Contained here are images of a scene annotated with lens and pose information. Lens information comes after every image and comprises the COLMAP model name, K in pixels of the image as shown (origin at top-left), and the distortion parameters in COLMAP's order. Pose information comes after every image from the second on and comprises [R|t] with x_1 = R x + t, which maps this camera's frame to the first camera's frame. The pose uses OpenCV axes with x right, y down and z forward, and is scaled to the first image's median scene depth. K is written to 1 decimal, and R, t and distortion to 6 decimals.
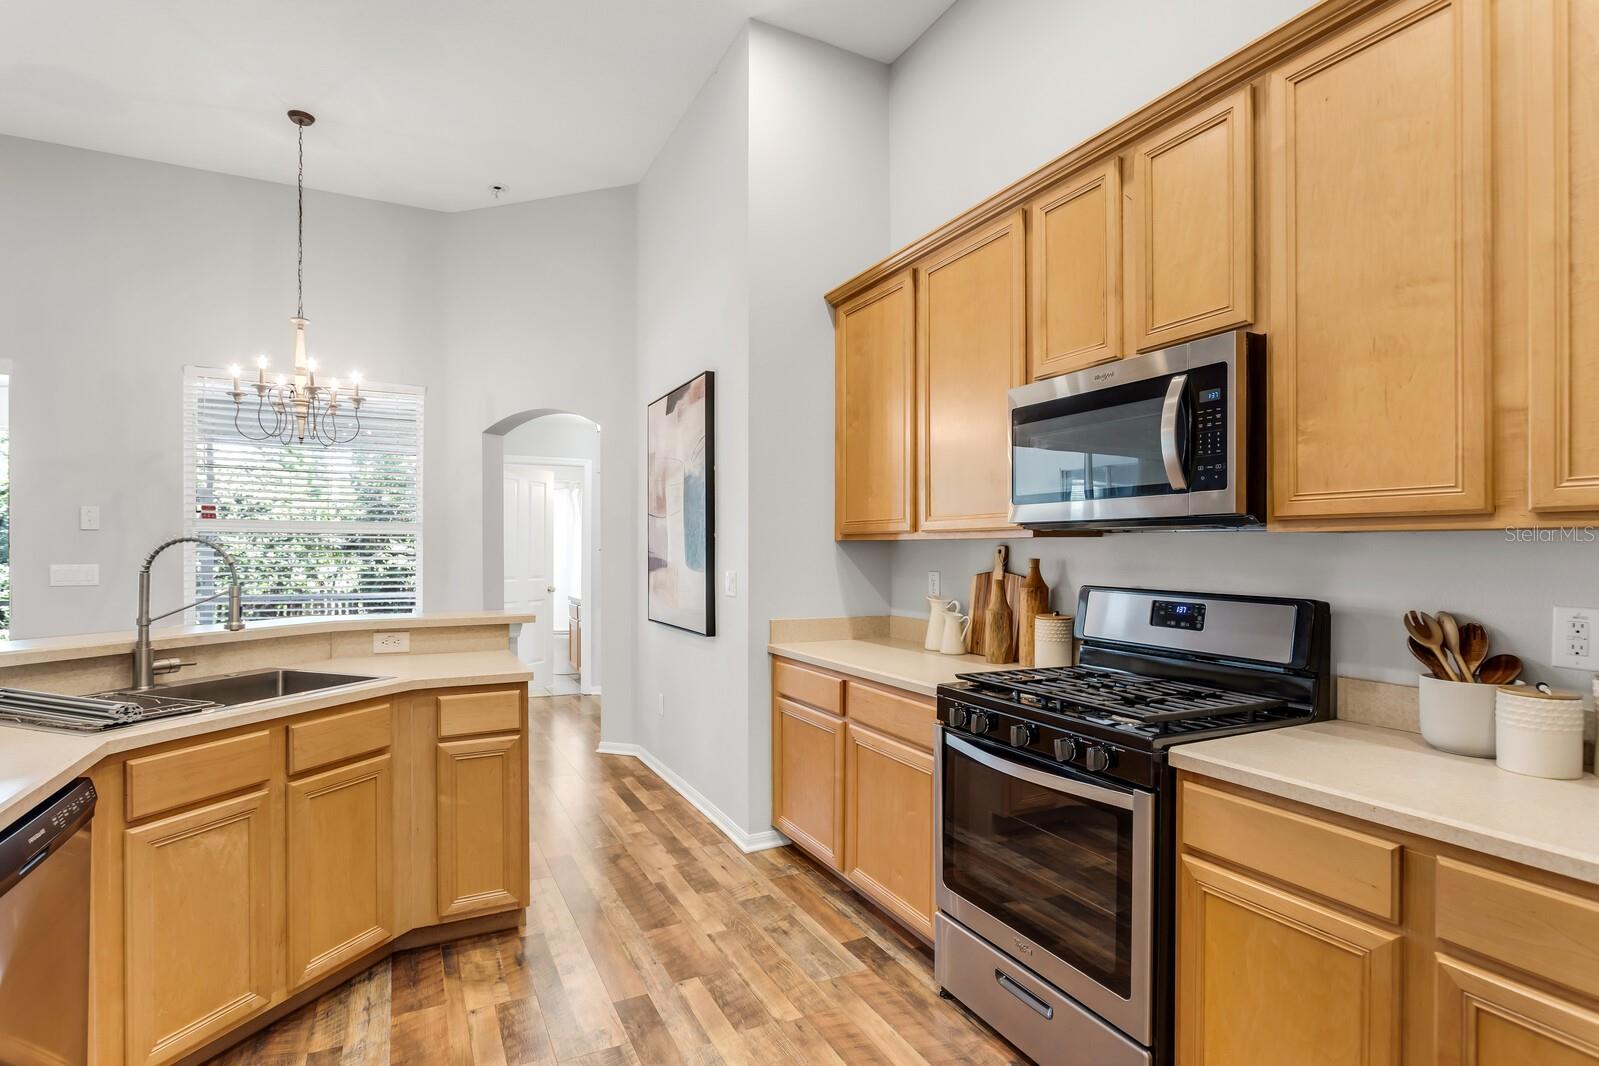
lens RADIAL K [[803.4, 0, 801.4], [0, 803.4, 549.4], [0, 0, 1]] dist [-0.009009, 0.001977]
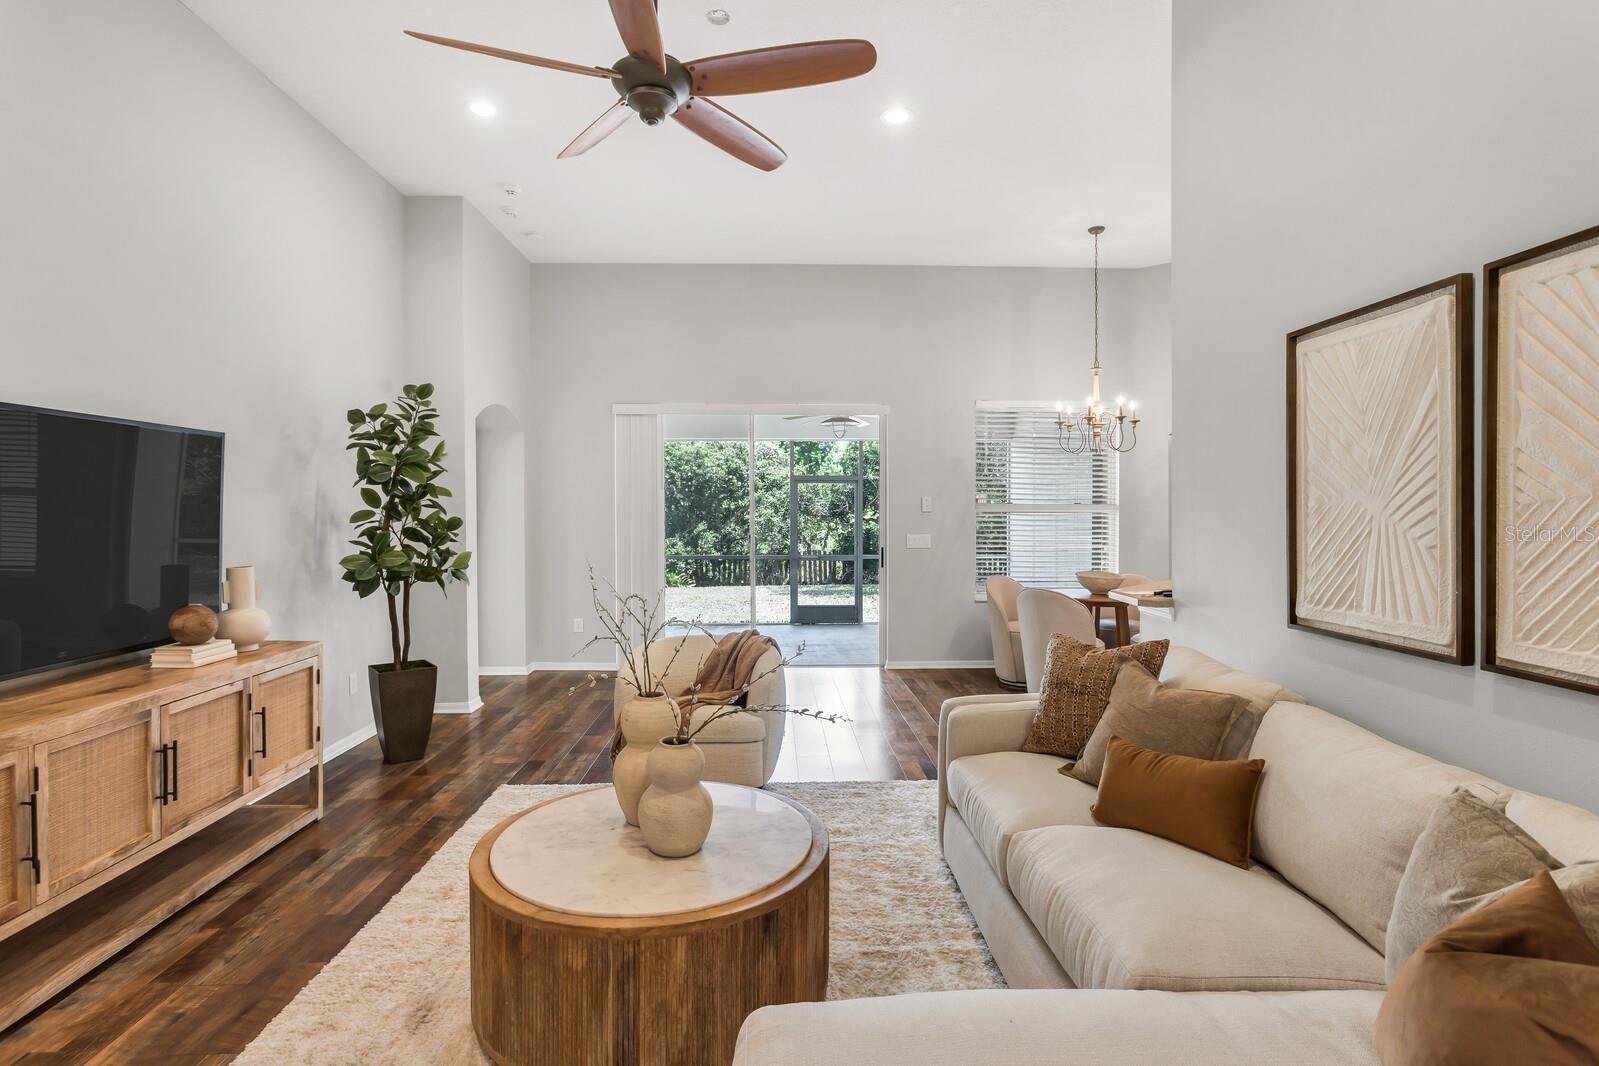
lens RADIAL K [[793.5, 0, 802.2], [0, 793.5, 524.8], [0, 0, 1]] dist [-0.009452, 0.001600]
pose [[0.908912, 0.003804, -0.416970, -0.880823], [0.002306, 0.999897, 0.014150, -0.040750], [0.416981, -0.013823, 0.908810, -0.939364]]
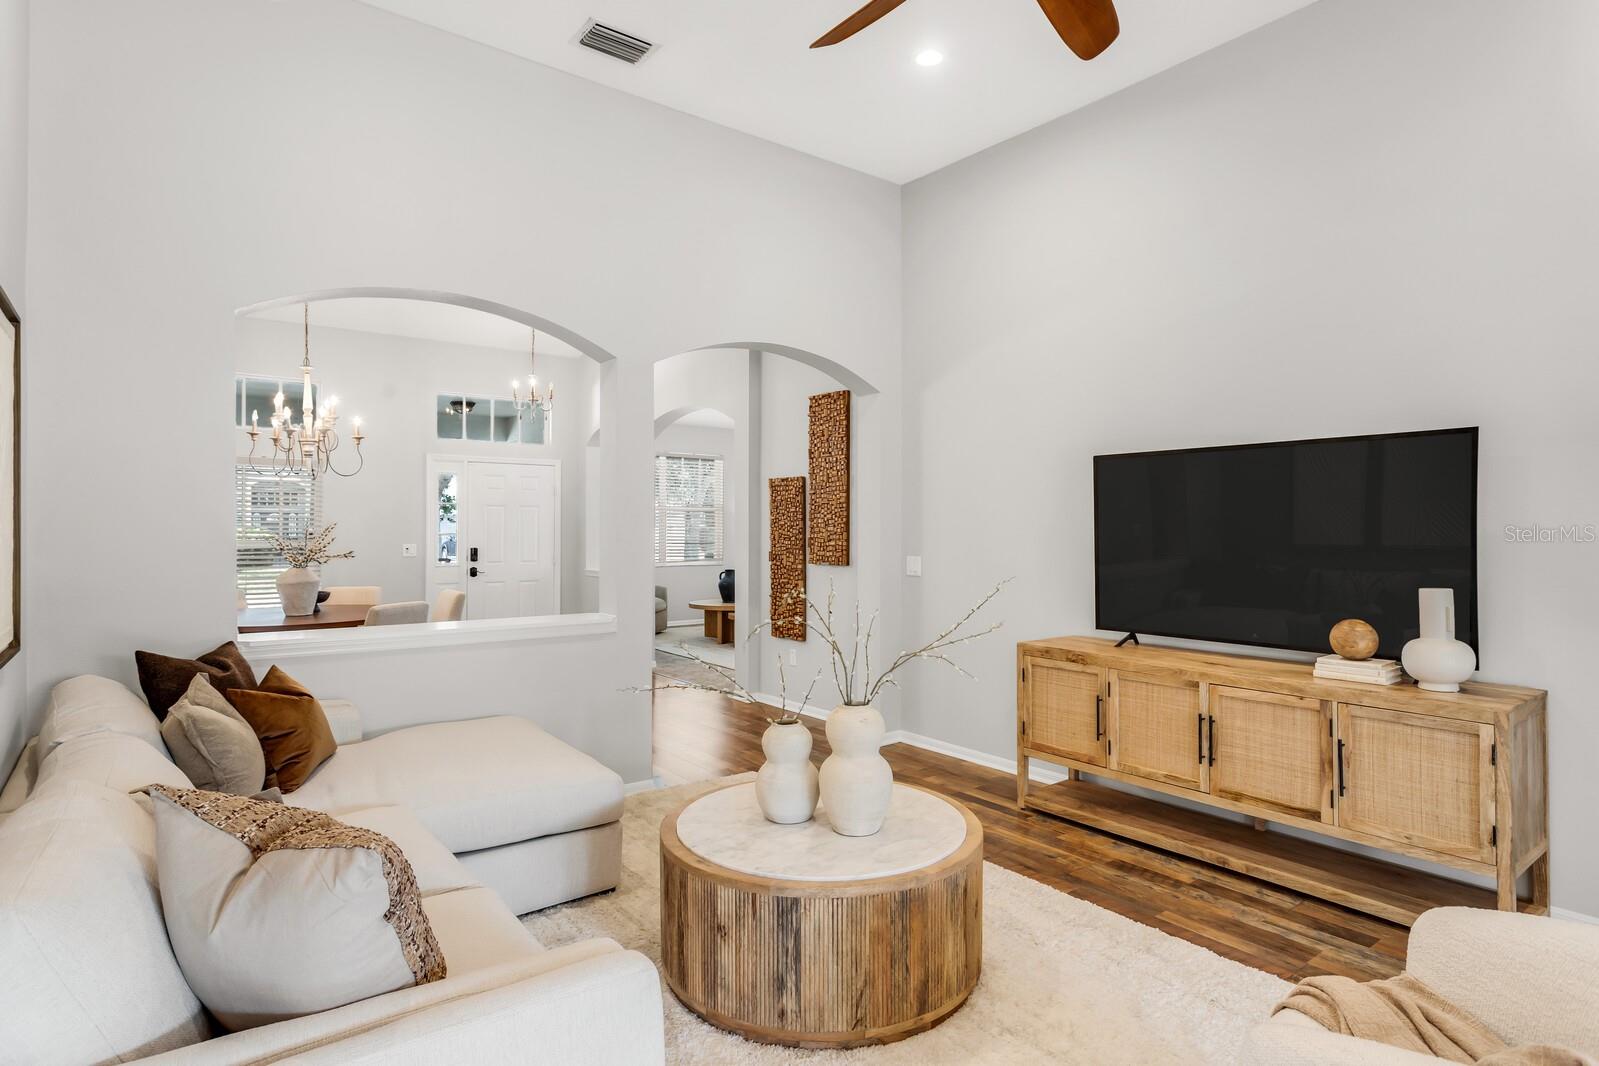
lens RADIAL K [[857.0, 0, 799.4], [0, 857.0, 525.7], [0, 0, 1]] dist [-0.002589, 0.000350]
pose [[-0.983191, -0.003750, -0.182542, -1.196876], [-0.004062, 0.999991, 0.001336, -0.039104], [0.182535, 0.002055, -0.983197, 0.914936]]
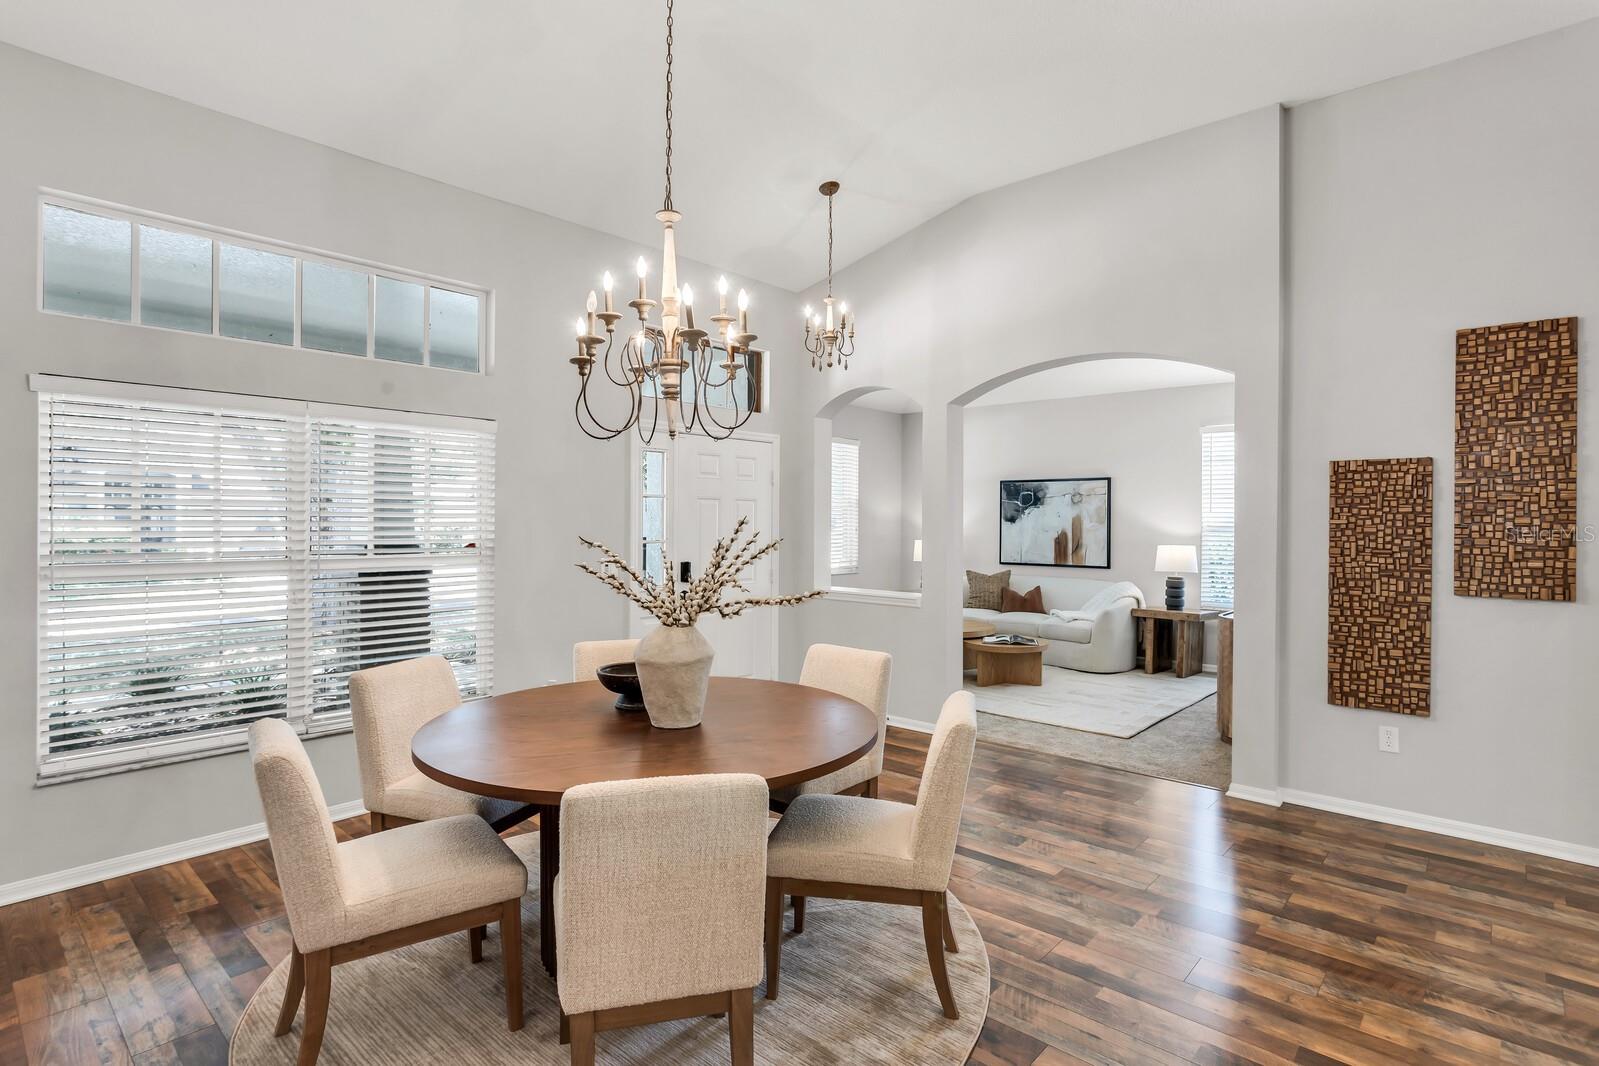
lens RADIAL K [[793.5, 0, 802.2], [0, 793.5, 524.8], [0, 0, 1]] dist [-0.009452, 0.001600]
pose [[-0.930058, -0.003322, -0.367397, -0.025056], [-0.006431, 0.999953, 0.007240, -0.058257], [0.367356, 0.009097, -0.930036, -0.646614]]
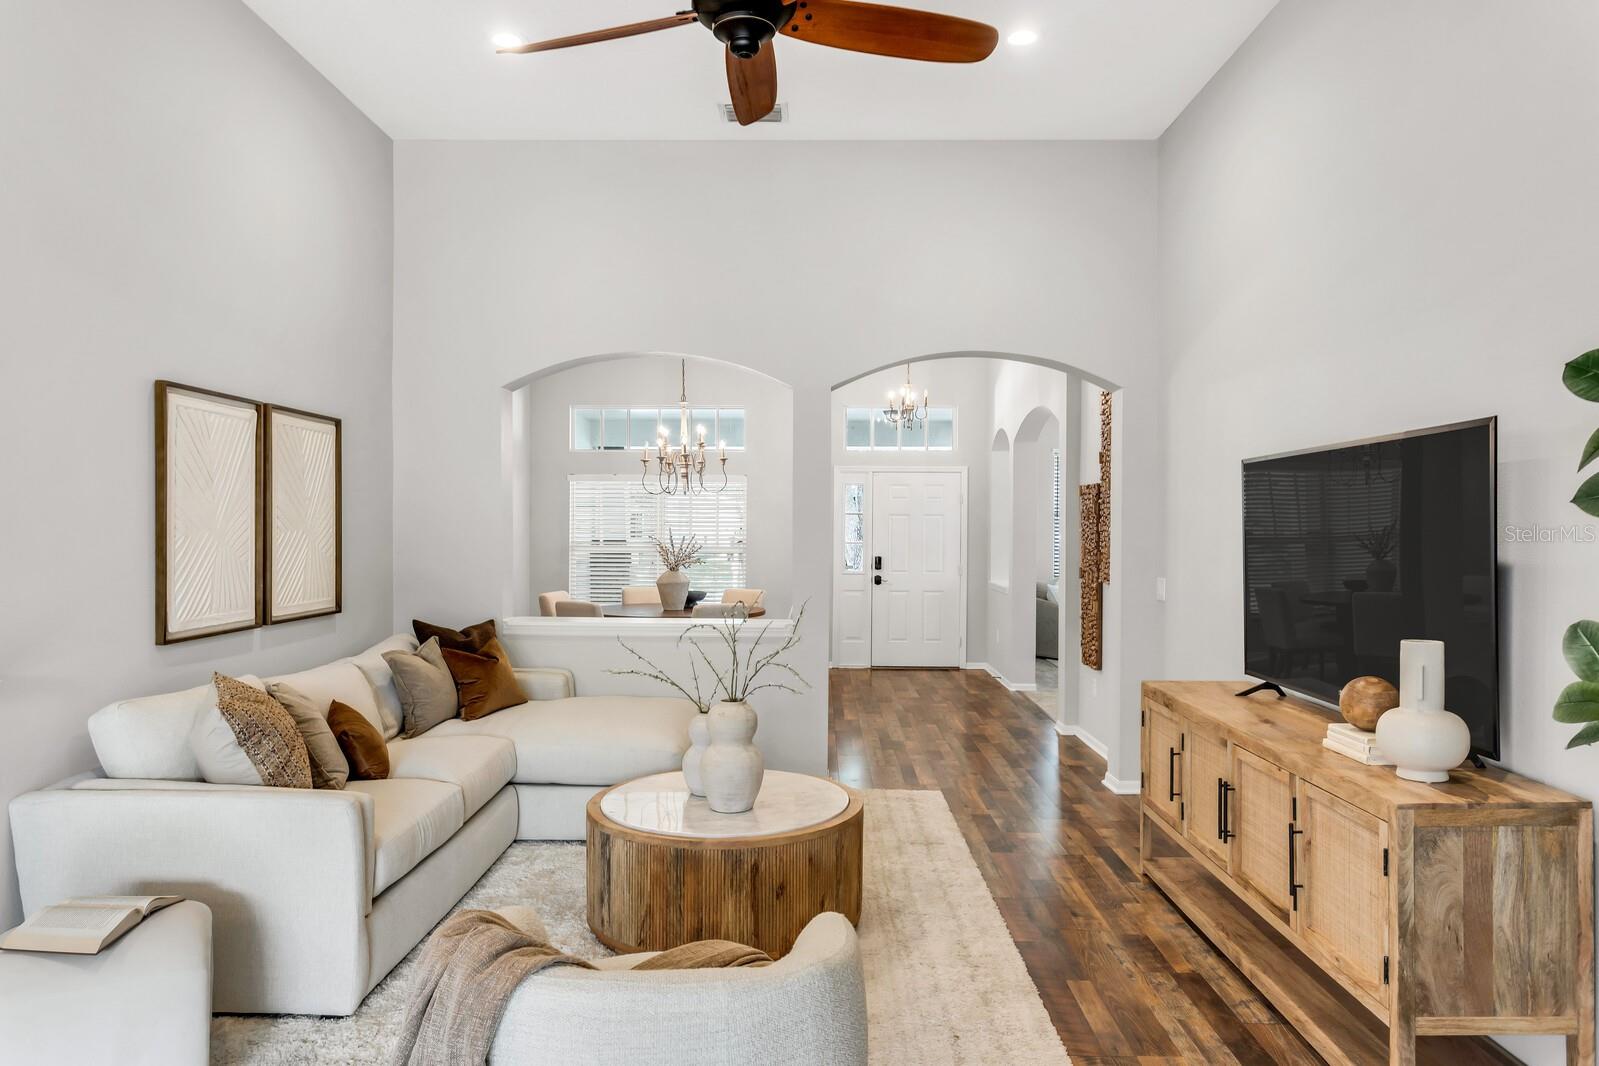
lens RADIAL K [[1019.9, 0, 798.2], [0, 1019.9, 539.8], [0, 0, 1]] dist [-0.005579, 0.003144]
pose [[-0.882550, -0.011657, 0.470074, -2.235479], [-0.005037, 0.999870, 0.015338, -0.071293], [-0.470192, 0.011169, -0.882494, 1.130776]]
